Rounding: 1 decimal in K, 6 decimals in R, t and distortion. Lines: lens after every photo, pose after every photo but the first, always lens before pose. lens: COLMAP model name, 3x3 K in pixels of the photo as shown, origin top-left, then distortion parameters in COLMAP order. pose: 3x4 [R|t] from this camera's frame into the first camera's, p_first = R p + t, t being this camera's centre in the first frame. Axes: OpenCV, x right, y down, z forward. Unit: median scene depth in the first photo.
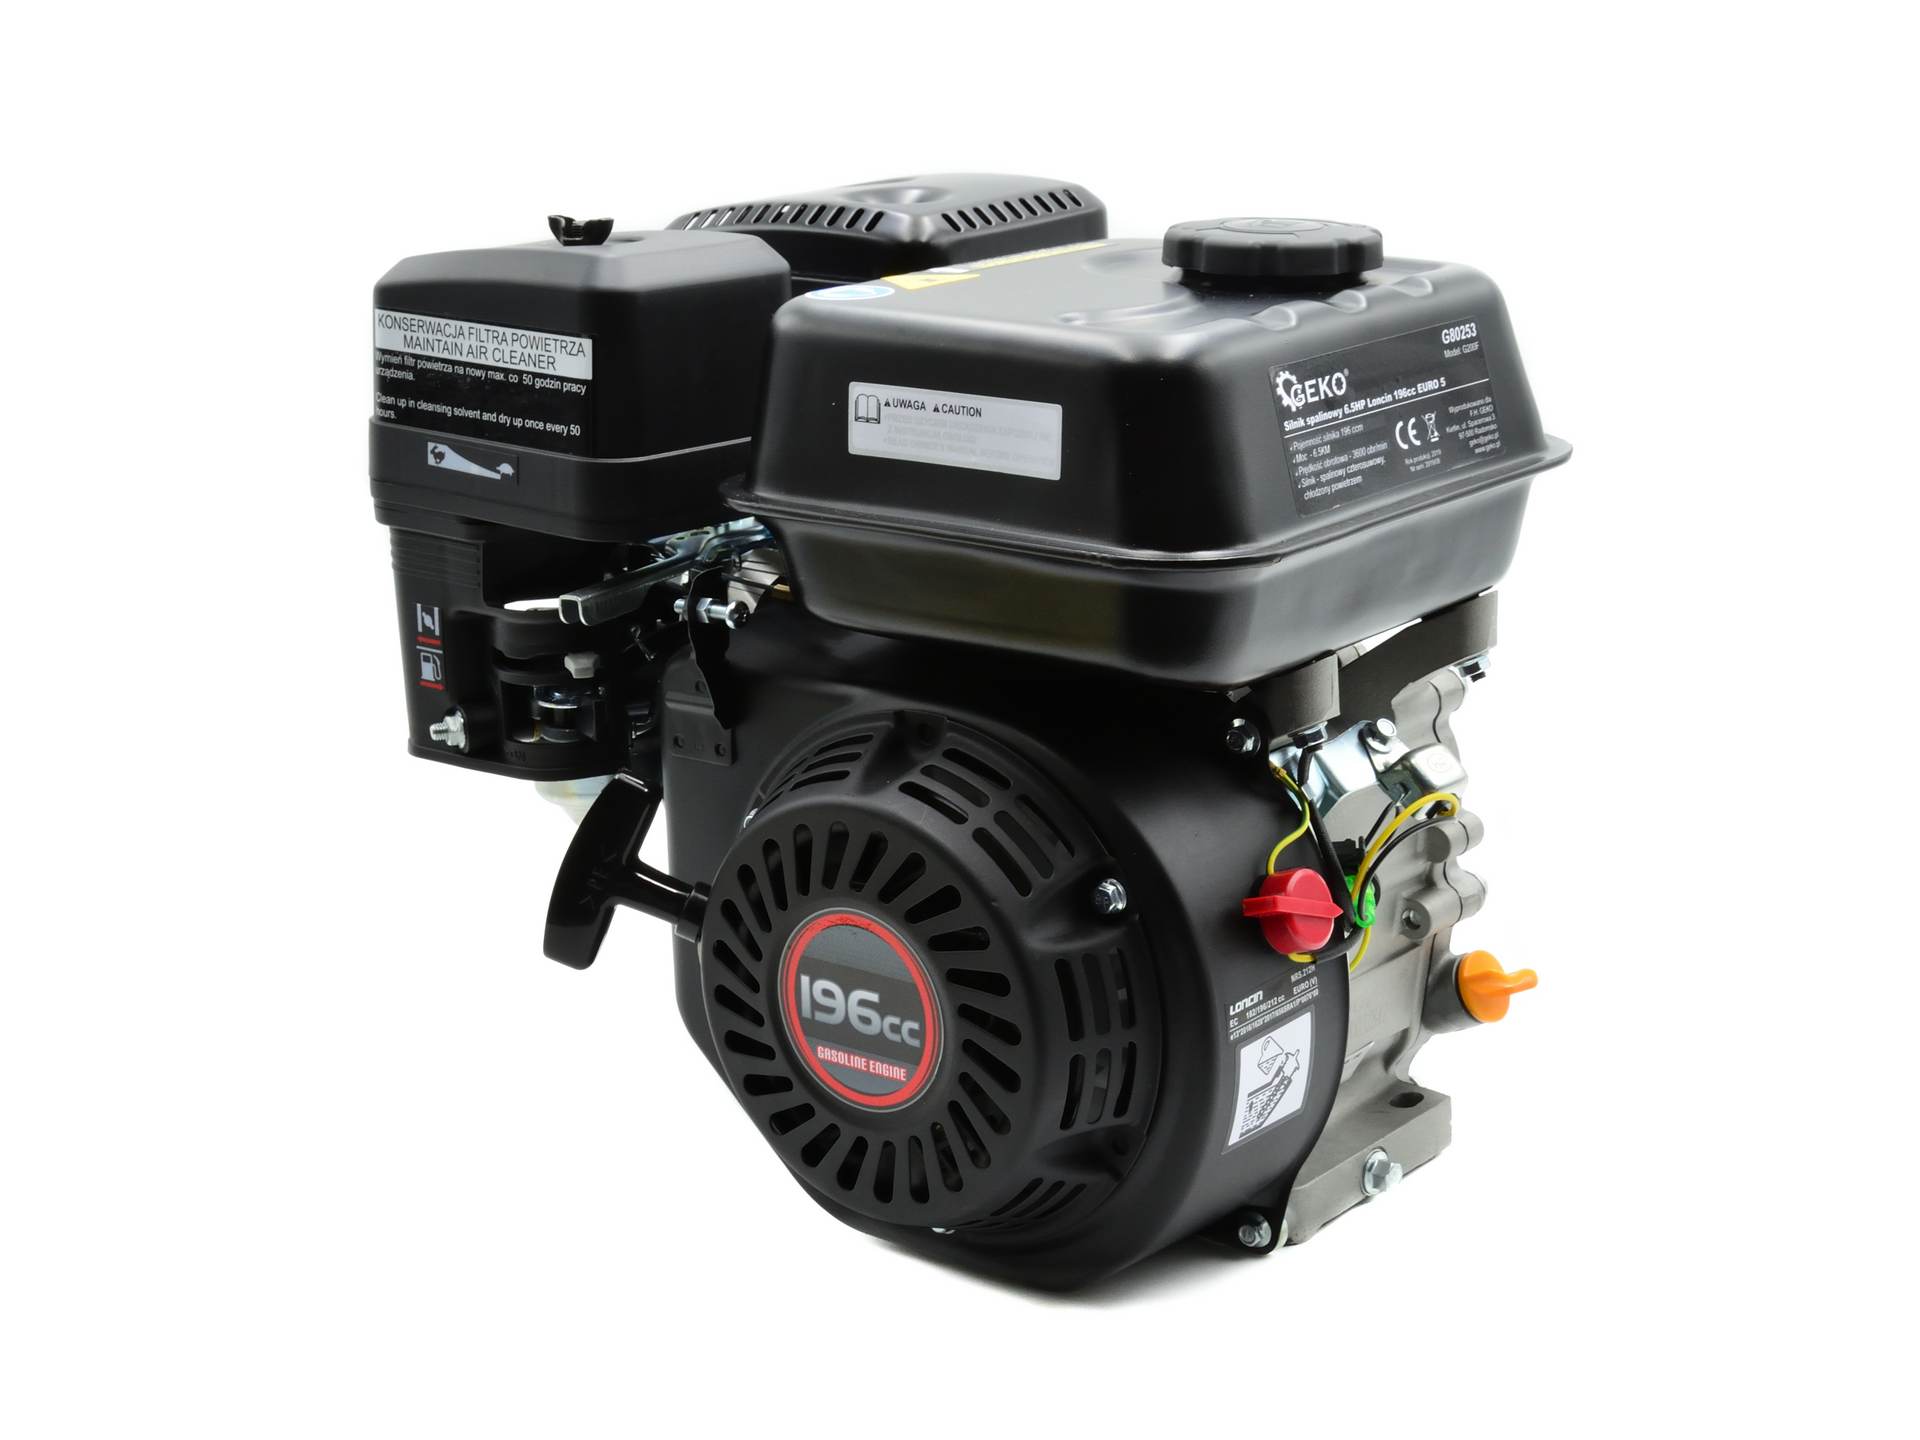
lens RADIAL K [[3147.7, 0, 966.5], [0, 3147.7, 713.2], [0, 0, 1]] dist [0.006589, 0.000000]
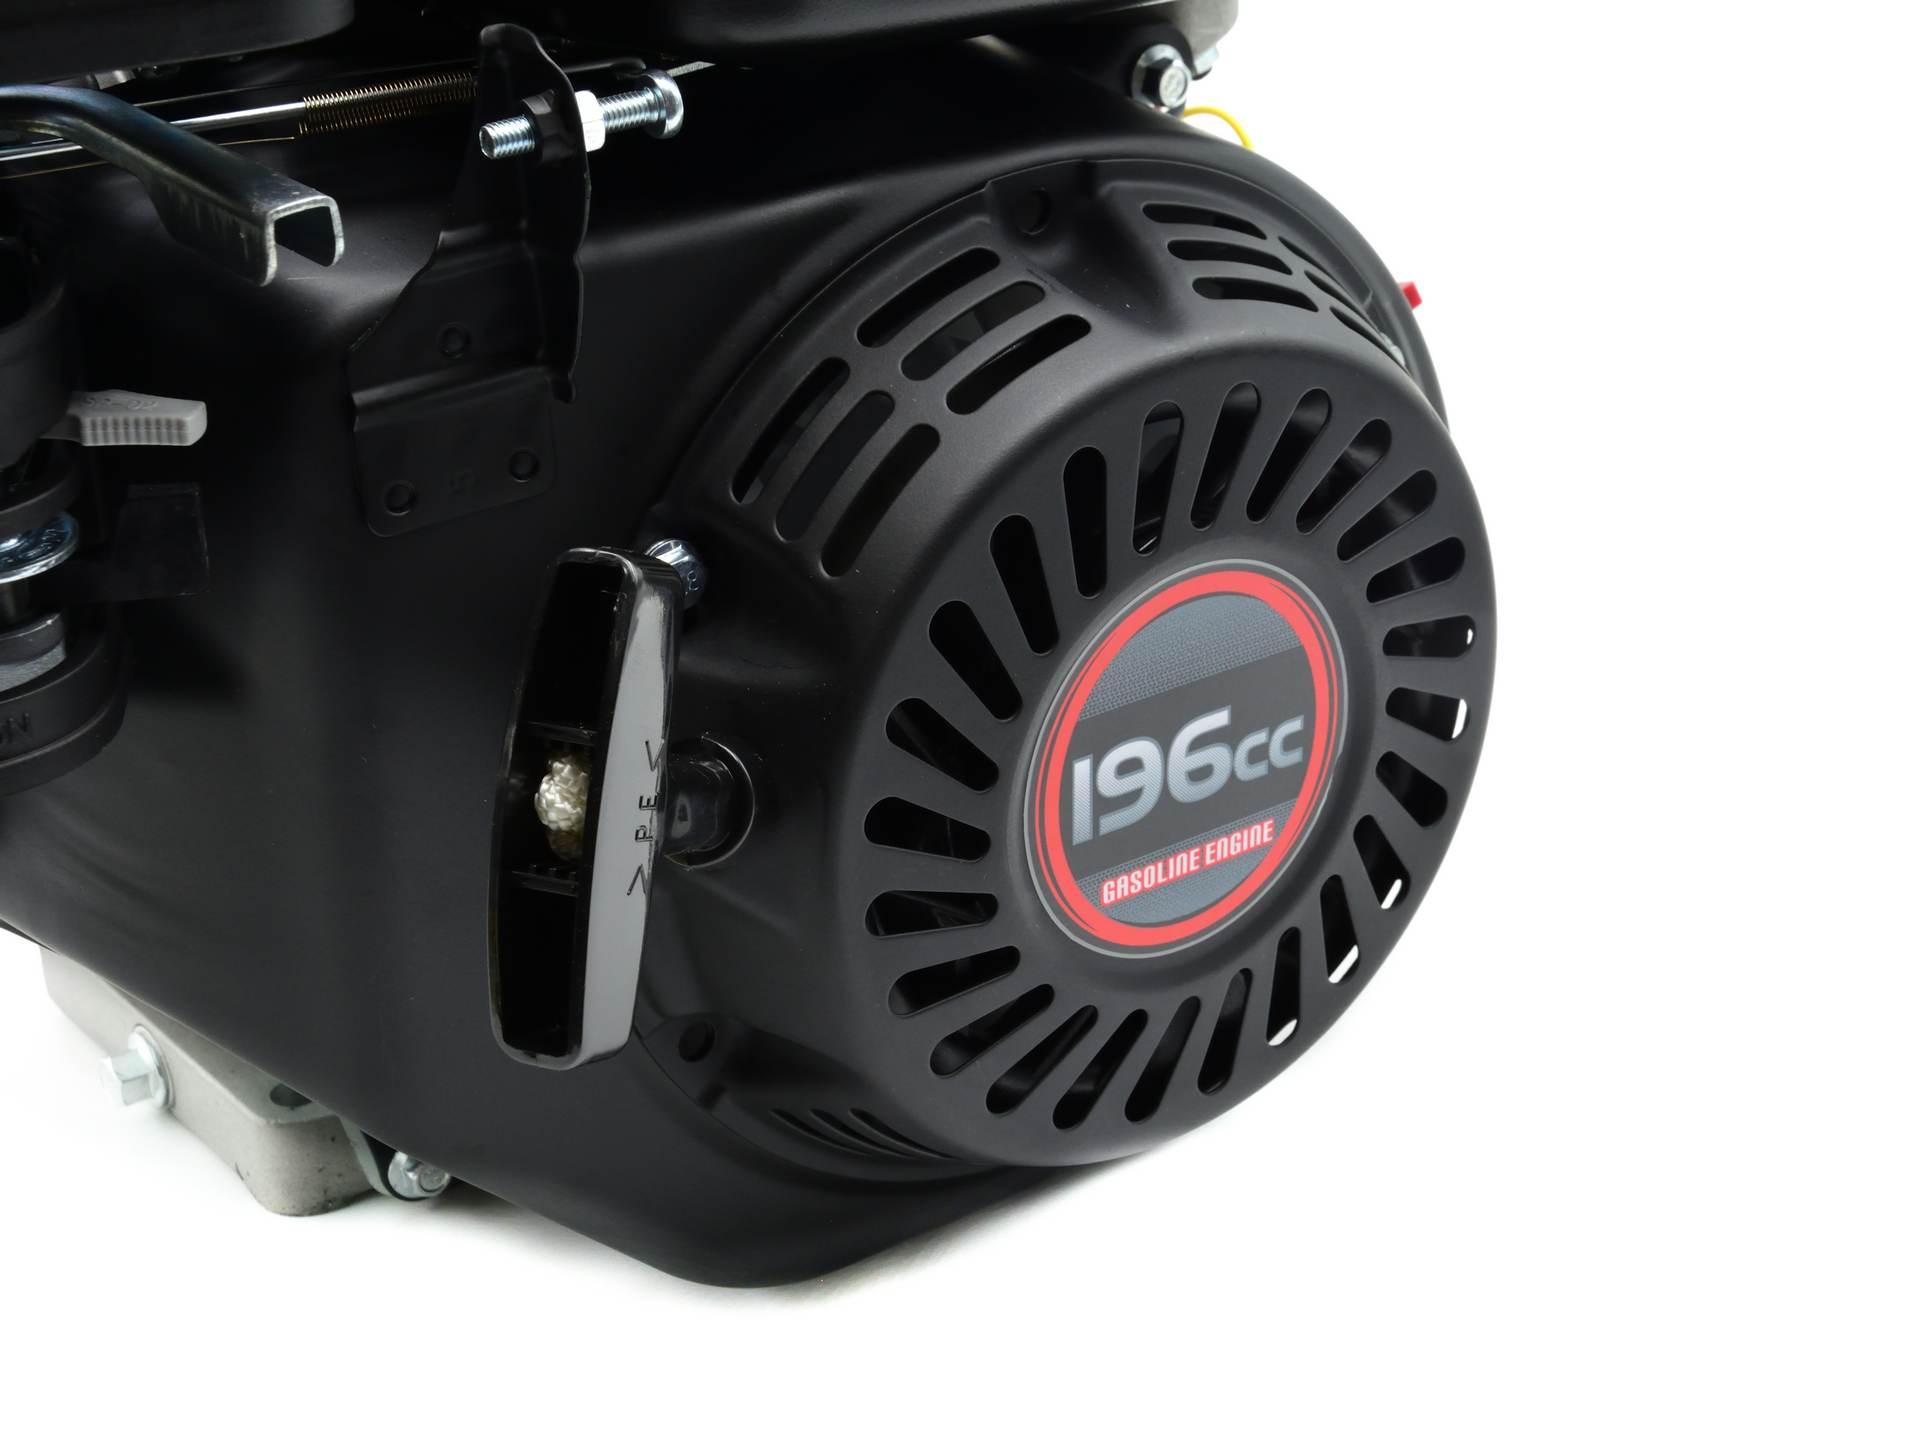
lens RADIAL K [[3196.6, 0, 959.4], [0, 3196.6, 724.1], [0, 0, 1]] dist [-0.019247, 0.000000]
pose [[0.292513, -0.397726, 0.869626, -0.456556], [0.282871, 0.904692, 0.318616, -0.079331], [-0.913466, 0.152792, 0.377140, 0.785036]]
